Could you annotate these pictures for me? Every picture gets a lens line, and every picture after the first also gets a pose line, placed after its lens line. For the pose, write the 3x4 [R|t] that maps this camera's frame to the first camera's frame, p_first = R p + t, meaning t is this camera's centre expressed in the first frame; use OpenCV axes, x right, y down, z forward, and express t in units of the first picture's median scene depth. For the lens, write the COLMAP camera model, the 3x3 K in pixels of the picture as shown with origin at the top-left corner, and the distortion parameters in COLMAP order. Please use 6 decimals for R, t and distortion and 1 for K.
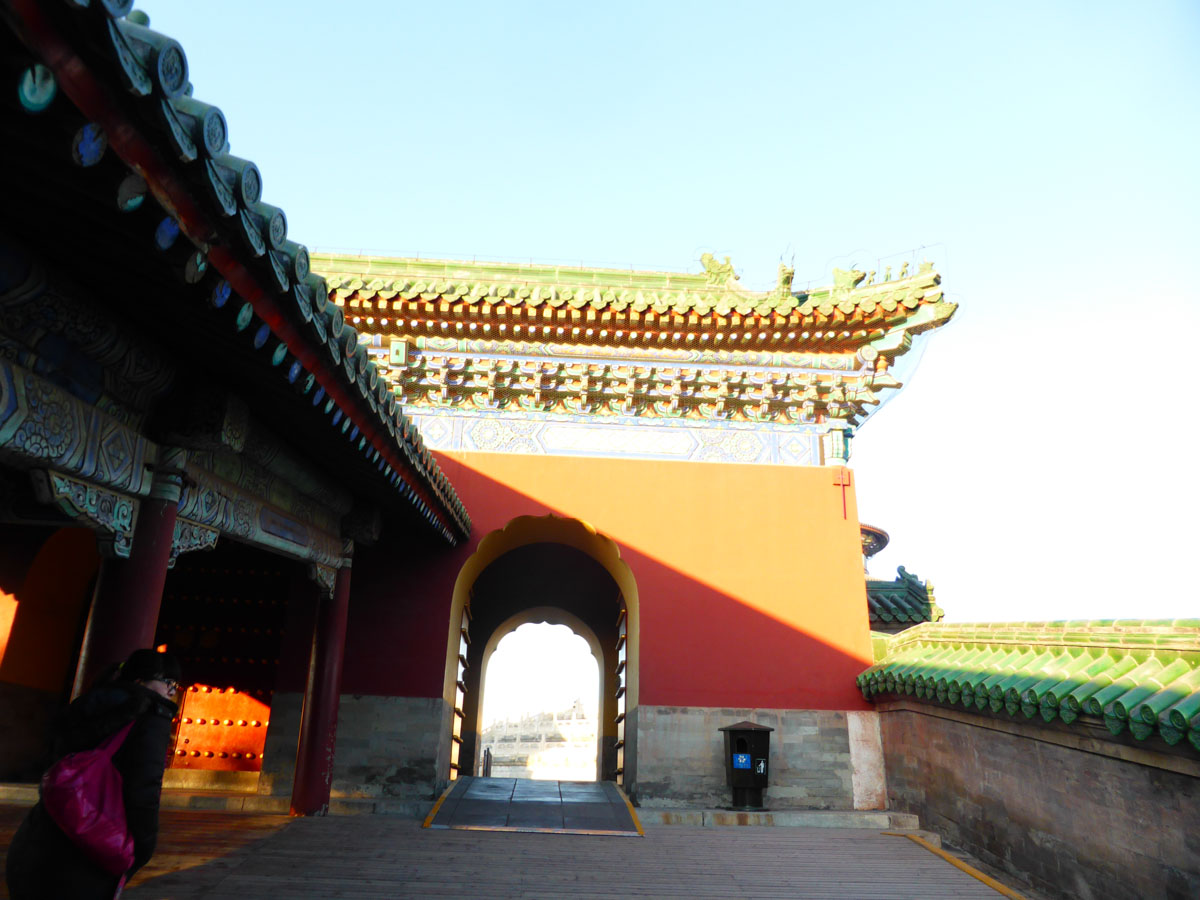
lens RADIAL K [[847.7, 0, 600.0], [0, 847.7, 450.0], [0, 0, 1]] dist [-0.030011, 0.004471]
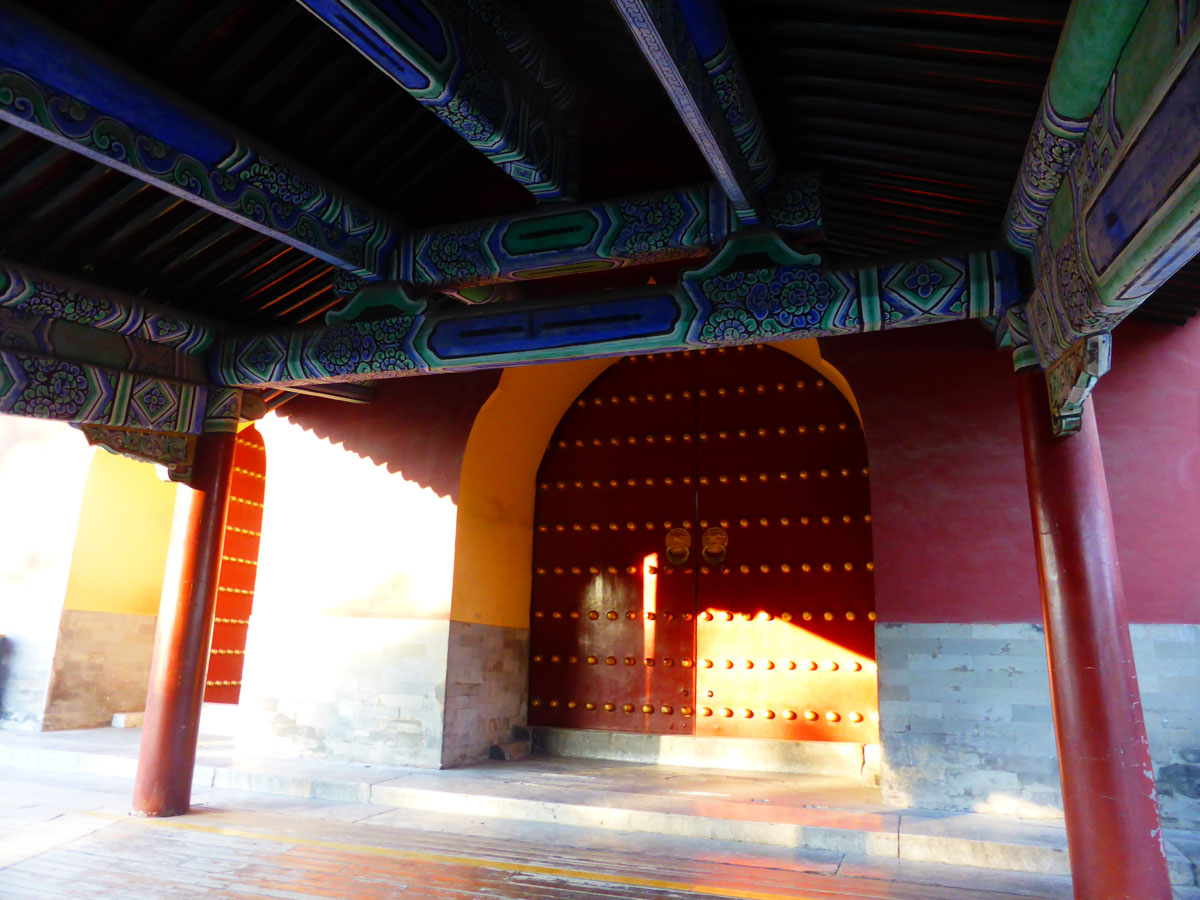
lens RADIAL K [[847.7, 0, 600.0], [0, 847.7, 450.0], [0, 0, 1]] dist [-0.030011, 0.004471]
pose [[0.916842, -0.100324, -0.386439, -0.296350], [0.154104, 0.981831, 0.110724, 0.073014], [0.368310, -0.161068, 0.915645, 0.392639]]
